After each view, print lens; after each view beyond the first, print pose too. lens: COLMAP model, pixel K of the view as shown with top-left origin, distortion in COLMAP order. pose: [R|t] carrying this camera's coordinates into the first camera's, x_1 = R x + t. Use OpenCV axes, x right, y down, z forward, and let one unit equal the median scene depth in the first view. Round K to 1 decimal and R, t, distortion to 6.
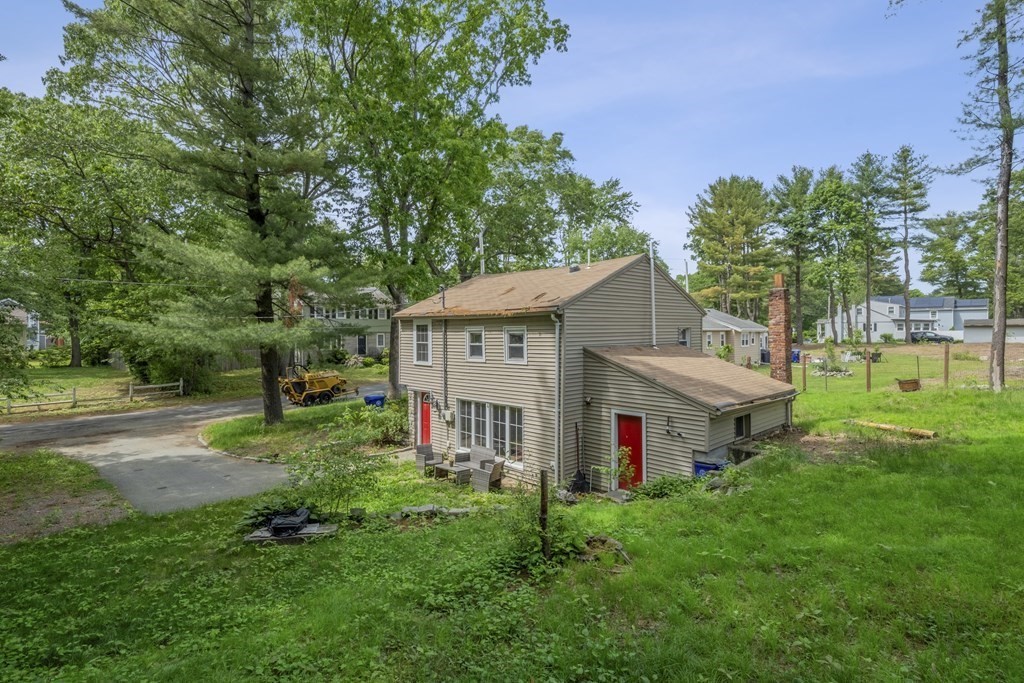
lens RADIAL K [[513.4, 0, 511.7], [0, 513.4, 340.8], [0, 0, 1]] dist [0.005109, 0.000945]
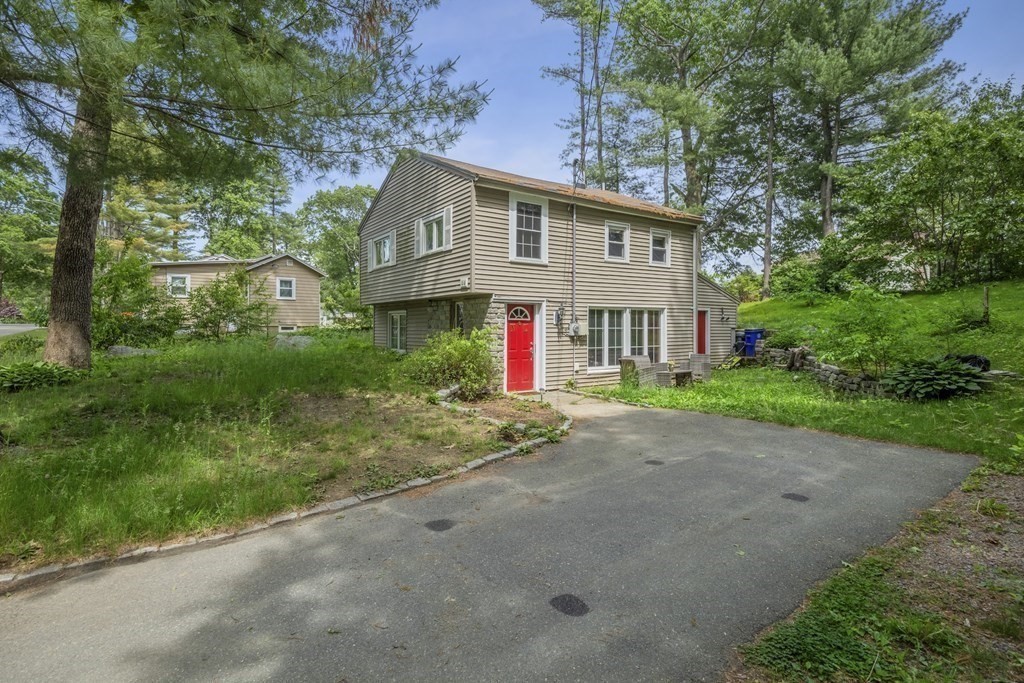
lens RADIAL K [[513.4, 0, 512.2], [0, 513.4, 333.5], [0, 0, 1]] dist [0.005109, 0.000945]
pose [[0.148870, -0.004486, 0.988847, -0.965070], [0.016687, 0.999859, 0.002024, 0.157111], [-0.988716, 0.016199, 0.148924, 1.045353]]
